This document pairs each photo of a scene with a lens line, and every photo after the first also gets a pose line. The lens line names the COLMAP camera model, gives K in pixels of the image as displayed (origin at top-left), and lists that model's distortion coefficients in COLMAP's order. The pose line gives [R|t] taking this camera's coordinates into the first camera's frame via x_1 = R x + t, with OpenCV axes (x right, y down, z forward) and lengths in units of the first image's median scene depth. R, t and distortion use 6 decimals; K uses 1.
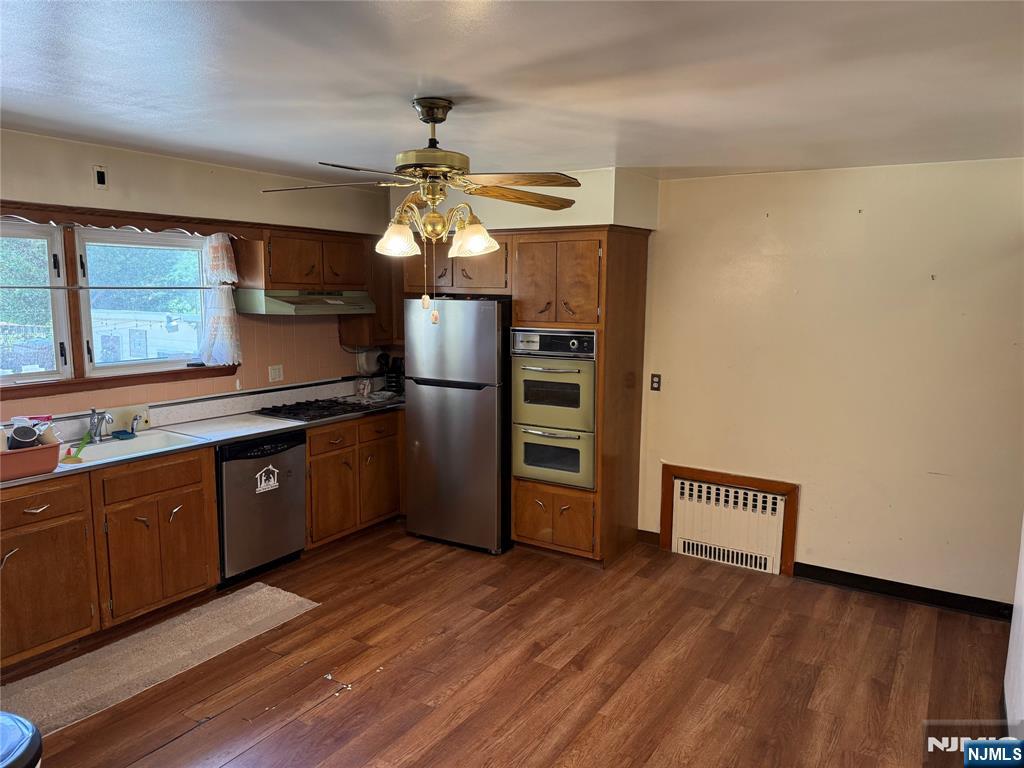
lens RADIAL K [[720.5, 0, 516.2], [0, 720.5, 383.0], [0, 0, 1]] dist [0.003880, 0.003335]
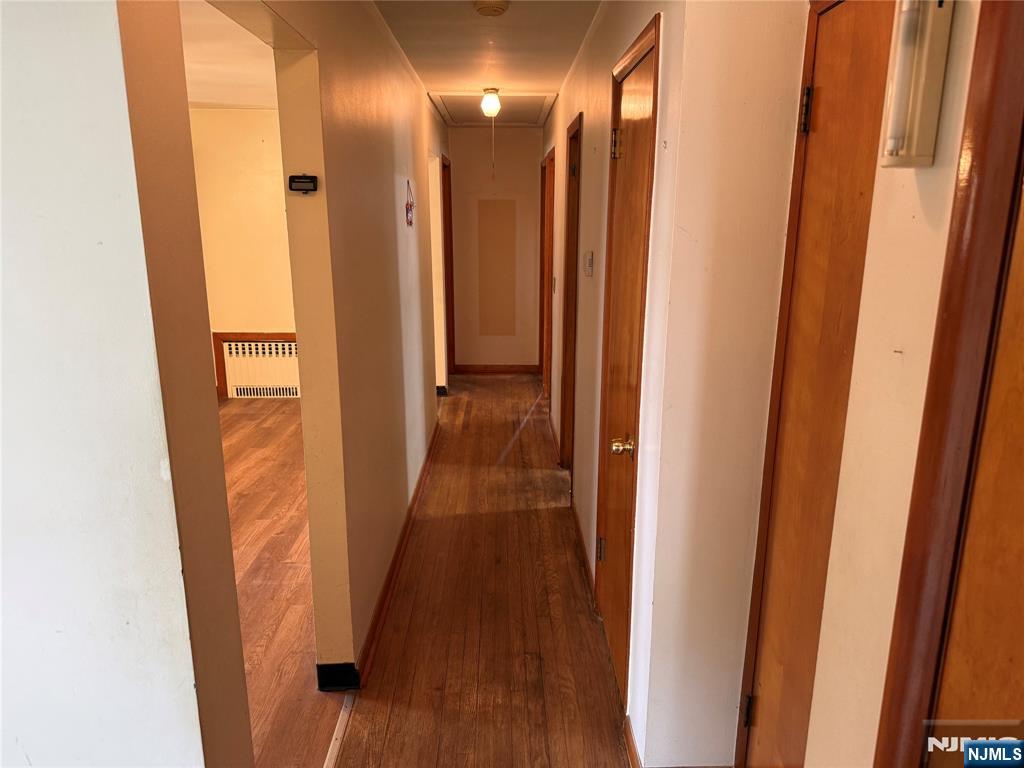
lens RADIAL K [[720.5, 0, 513.1], [0, 720.5, 384.1], [0, 0, 1]] dist [0.003880, 0.003335]
pose [[0.838584, -0.136344, 0.527435, -0.052765], [0.079470, 0.988434, 0.129162, 0.099784], [-0.538945, -0.066398, 0.839720, -0.504037]]
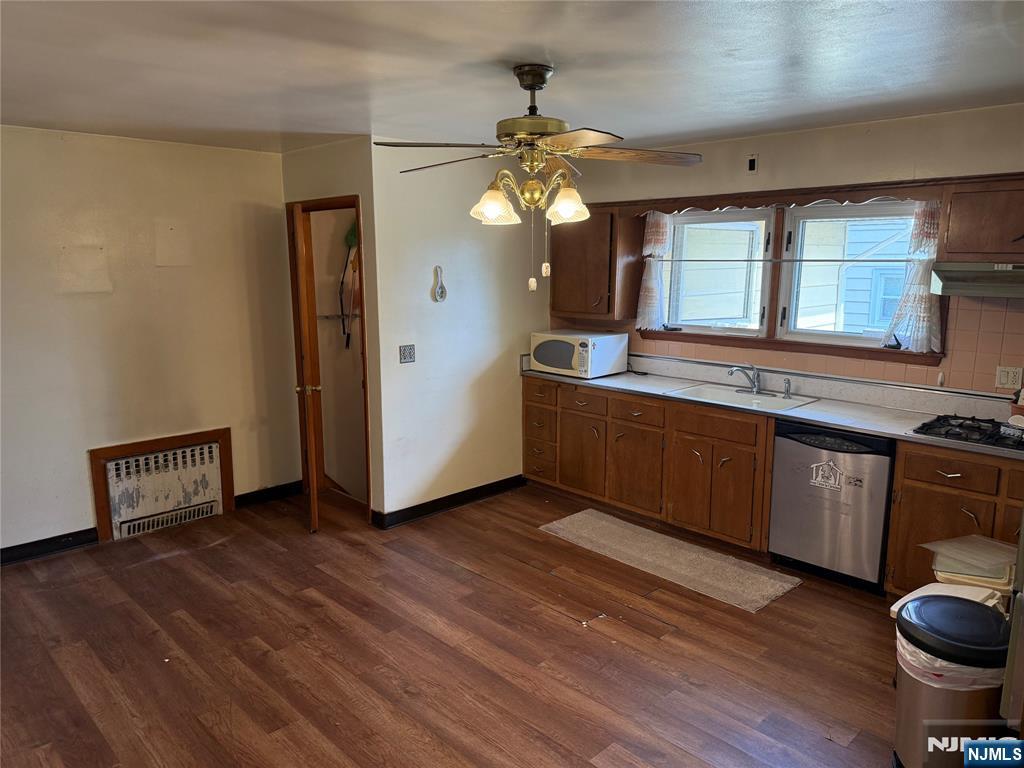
lens RADIAL K [[720.5, 0, 514.6], [0, 720.5, 385.8], [0, 0, 1]] dist [0.003880, 0.003335]
pose [[-0.244202, 0.157195, -0.956899, 0.638773], [-0.134647, 0.971719, 0.193991, -0.104512], [0.960331, 0.176217, -0.216130, 0.881141]]
